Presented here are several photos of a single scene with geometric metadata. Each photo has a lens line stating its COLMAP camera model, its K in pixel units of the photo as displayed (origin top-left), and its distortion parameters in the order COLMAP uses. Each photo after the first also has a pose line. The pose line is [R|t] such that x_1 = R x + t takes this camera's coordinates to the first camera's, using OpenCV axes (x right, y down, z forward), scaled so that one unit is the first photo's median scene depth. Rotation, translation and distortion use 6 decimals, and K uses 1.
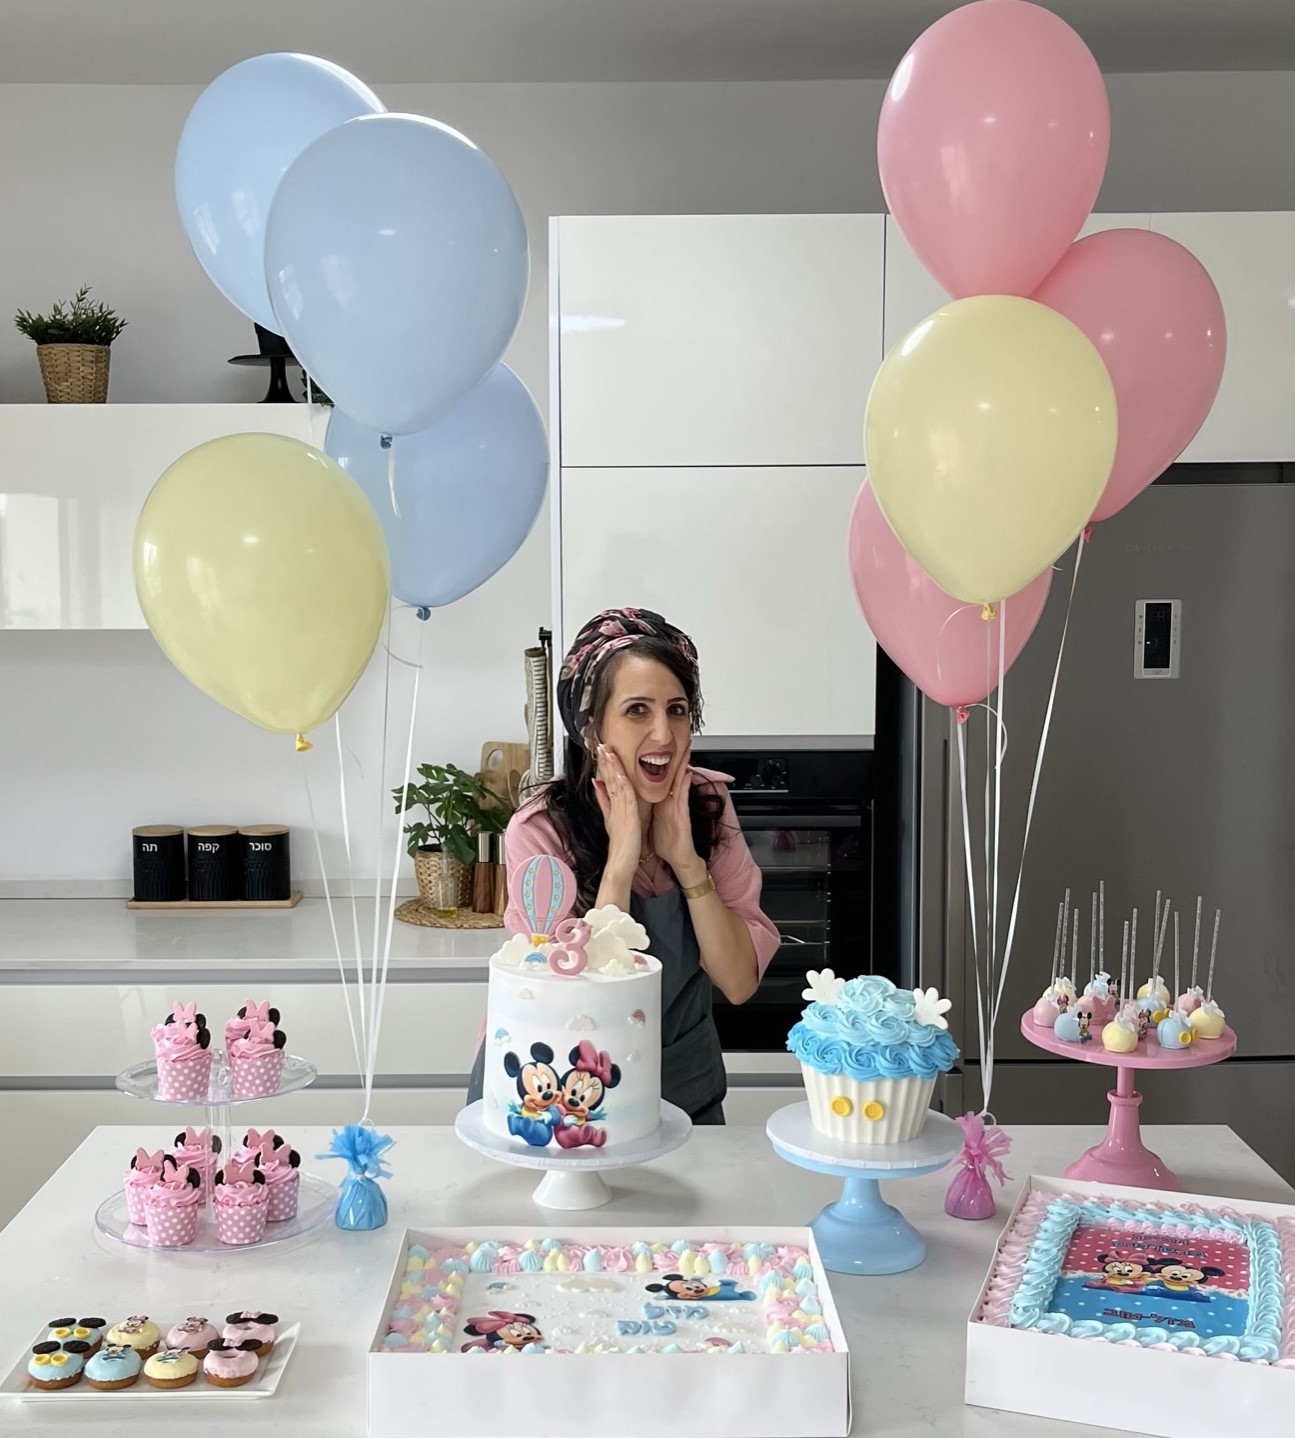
lens RADIAL K [[1679.1, 0, 647.5], [0, 1679.1, 719.0], [0, 0, 1]] dist [0.092961, -0.212768]
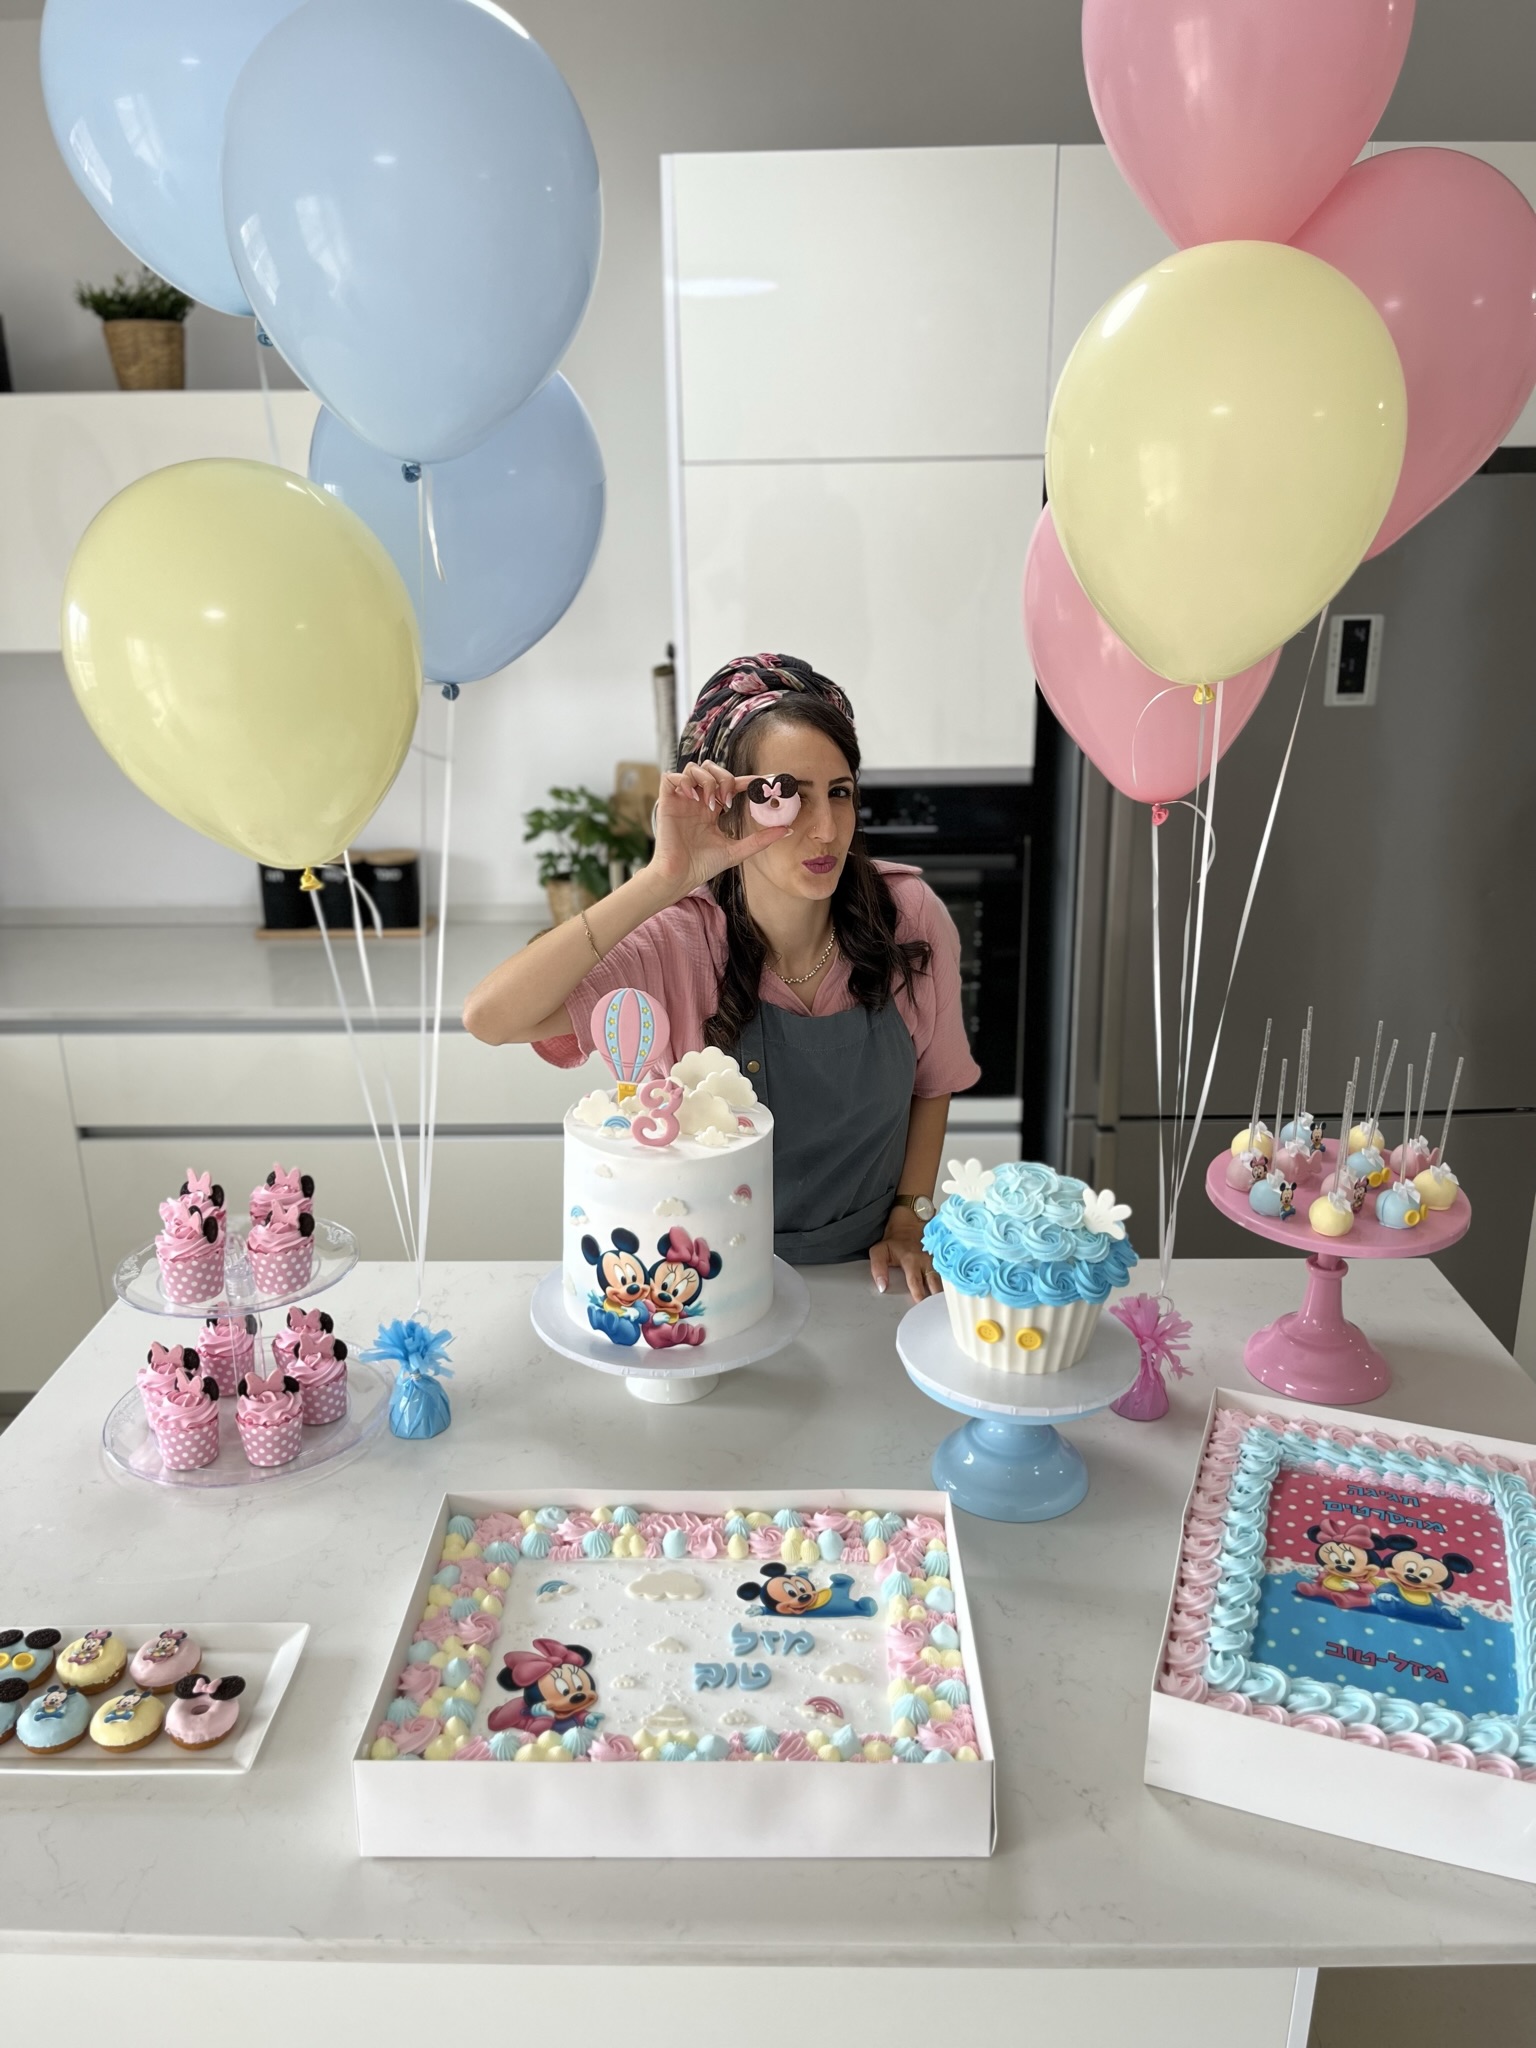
lens RADIAL K [[1654.1, 0, 768.0], [0, 1654.1, 1024.0], [0, 0, 1]] dist [0.029831, -0.004155]
pose [[0.999779, -0.005496, -0.020296, 0.026490], [0.009168, 0.982596, 0.185529, -0.060110], [0.018923, -0.185674, 0.982429, 0.249137]]
